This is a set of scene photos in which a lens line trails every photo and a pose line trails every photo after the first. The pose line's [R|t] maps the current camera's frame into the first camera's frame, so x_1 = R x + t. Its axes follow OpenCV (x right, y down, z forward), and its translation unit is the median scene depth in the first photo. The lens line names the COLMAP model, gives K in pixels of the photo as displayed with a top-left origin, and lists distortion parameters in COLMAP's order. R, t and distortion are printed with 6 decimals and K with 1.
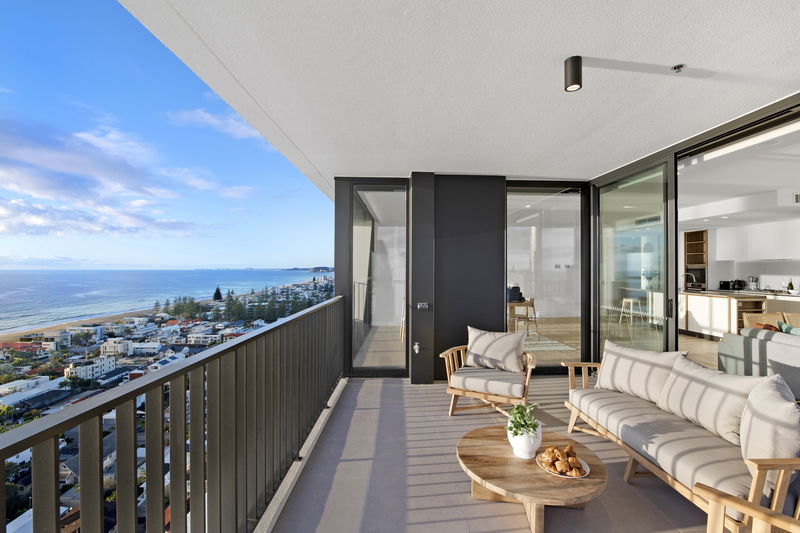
lens RADIAL K [[357.8, 0, 400.0], [0, 357.8, 266.5], [0, 0, 1]] dist [-0.008511, -0.000116]
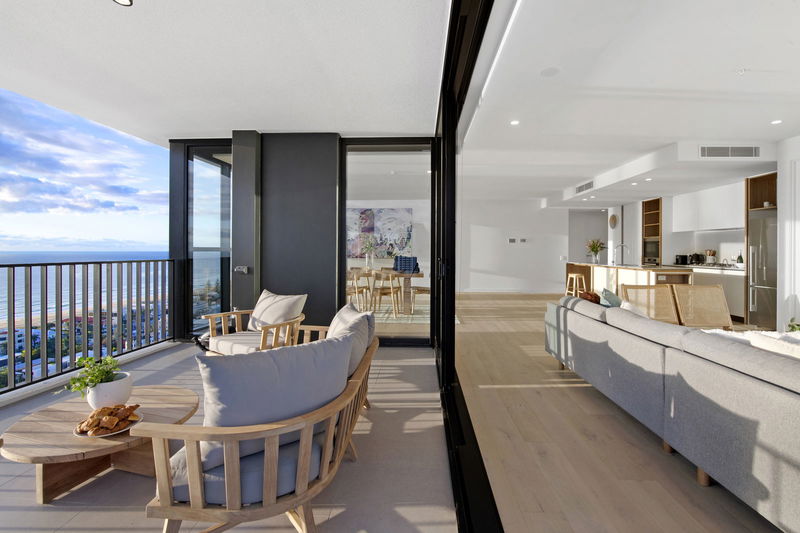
lens RADIAL K [[356.1, 0, 402.2], [0, 356.1, 255.8], [0, 0, 1]] dist [-0.004670, -0.000943]
pose [[0.995185, 0.003717, -0.097940, 0.406155], [-0.001717, 0.999788, 0.020495, 0.035421], [0.097996, -0.020228, 0.994981, 0.060951]]
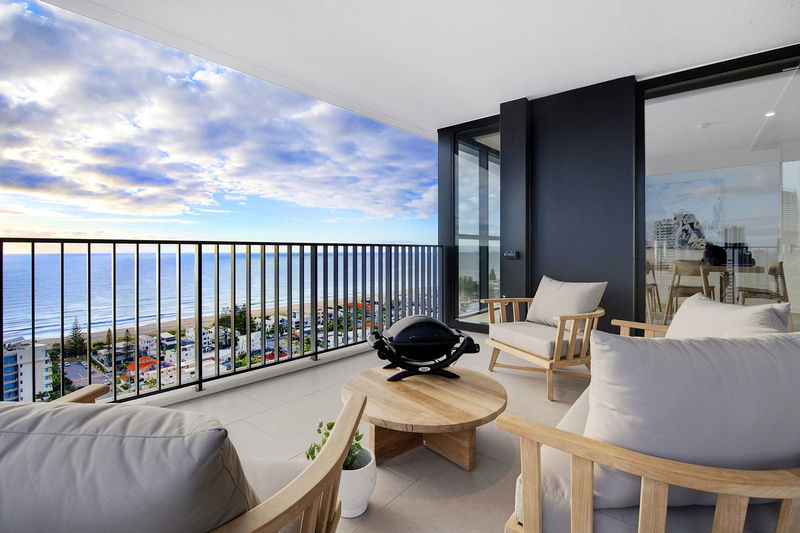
lens RADIAL K [[371.7, 0, 398.3], [0, 371.7, 252.2], [0, 0, 1]] dist [-0.002581, -0.000395]
pose [[0.750858, -0.000656, -0.660463, 0.315307], [0.009766, 0.999901, 0.010110, 0.062901], [0.660391, -0.014041, 0.750790, 0.095536]]
